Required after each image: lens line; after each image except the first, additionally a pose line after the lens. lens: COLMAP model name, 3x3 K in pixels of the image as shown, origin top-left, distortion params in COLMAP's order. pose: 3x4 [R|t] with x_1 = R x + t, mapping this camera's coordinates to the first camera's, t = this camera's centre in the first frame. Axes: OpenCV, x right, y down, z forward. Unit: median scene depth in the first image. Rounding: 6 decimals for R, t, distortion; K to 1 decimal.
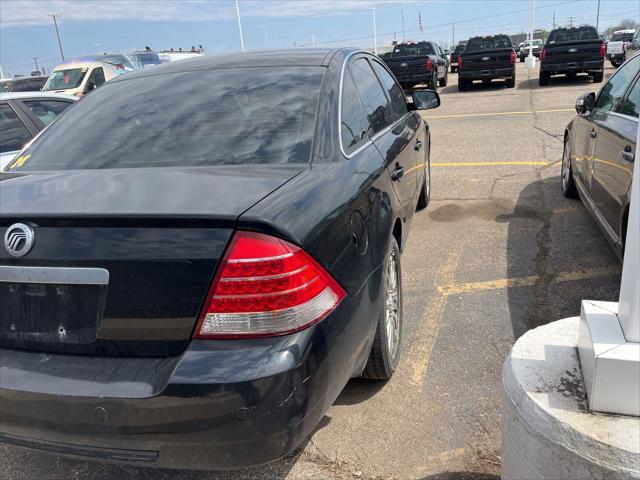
lens RADIAL K [[485.8, 0, 327.2], [0, 485.8, 234.5], [0, 0, 1]] dist [0.079485, -0.112303]
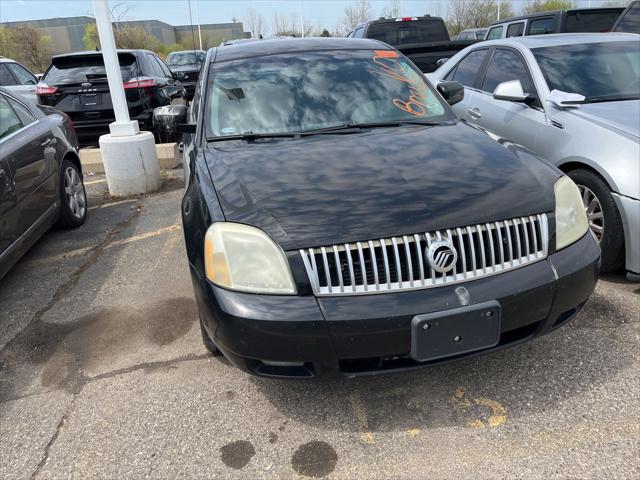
lens RADIAL K [[485.8, 0, 314.4], [0, 485.8, 240.8], [0, 0, 1]] dist [0.079485, -0.112303]
pose [[-0.874927, 0.292511, -0.385926, 0.451725], [-0.029253, 0.763568, 0.645064, -0.802666], [0.483370, 0.575674, -0.659510, 2.178509]]
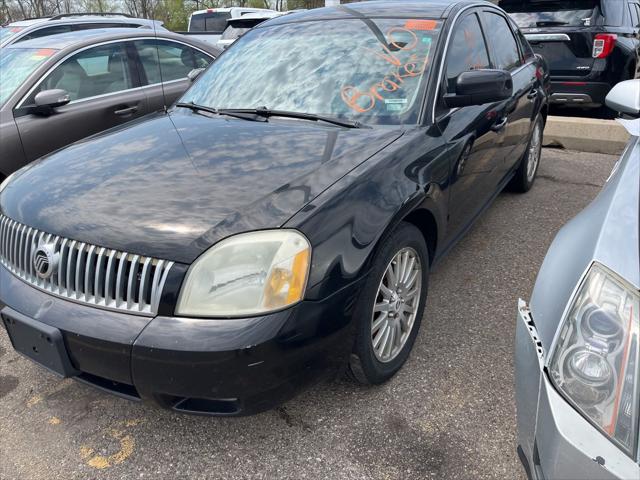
lens RADIAL K [[485.8, 0, 312.0], [0, 485.8, 244.1], [0, 0, 1]] dist [0.079485, -0.112303]
pose [[-0.940683, -0.019451, 0.338728, -0.356863], [0.215331, 0.737295, 0.640335, -0.715269], [-0.262198, 0.675291, -0.689373, 2.162512]]
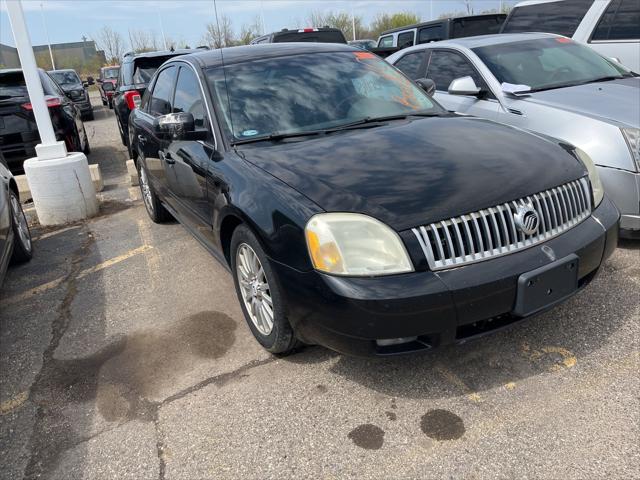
lens RADIAL K [[485.8, 0, 315.7], [0, 485.8, 242.7], [0, 0, 1]] dist [0.079485, -0.112303]
pose [[-0.717861, 0.379919, -0.583384, 0.695169], [-0.082523, 0.785628, 0.613171, -0.772655], [0.691278, 0.488314, -0.532620, 2.046852]]
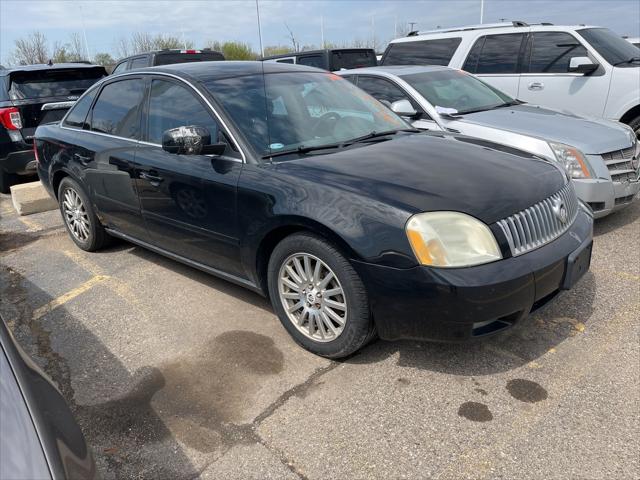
lens RADIAL K [[485.8, 0, 324.2], [0, 485.8, 242.1], [0, 0, 1]] dist [0.079485, -0.112303]
pose [[-0.453065, 0.391120, -0.801098, 0.934162], [-0.211250, 0.825921, 0.522713, -0.714812], [0.866087, 0.406054, -0.291571, 1.800350]]
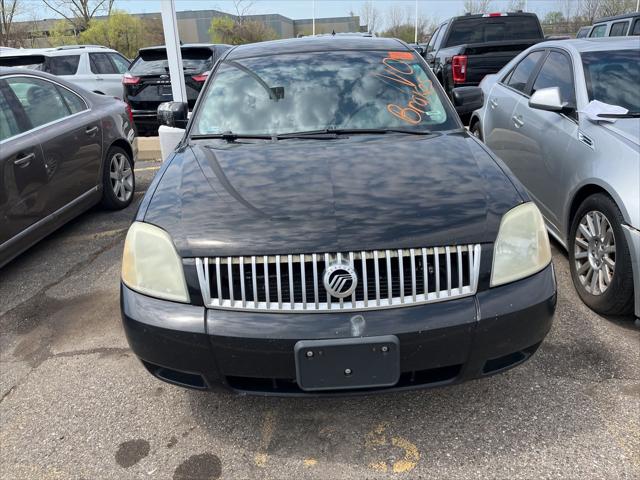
lens RADIAL K [[485.8, 0, 314.1], [0, 485.8, 235.2], [0, 0, 1]] dist [0.079485, -0.112303]
pose [[-0.957531, 0.206444, -0.201284, 0.225704], [0.028629, 0.762726, 0.646088, -0.803435], [0.286906, 0.612887, -0.736244, 2.235327]]
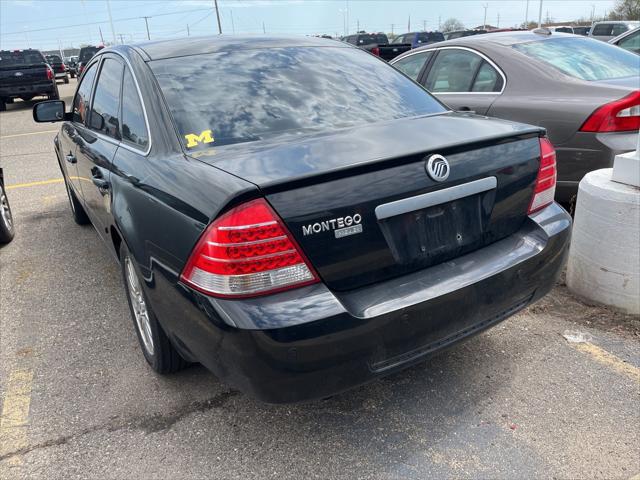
lens RADIAL K [[485.8, 0, 322.9], [0, 485.8, 243.5], [0, 0, 1]] dist [0.079485, -0.112303]
pose [[0.689200, -0.225986, 0.688428, -0.761322], [0.235260, 0.968435, 0.082379, 0.010854], [-0.685315, 0.105184, 0.720611, 0.151250]]
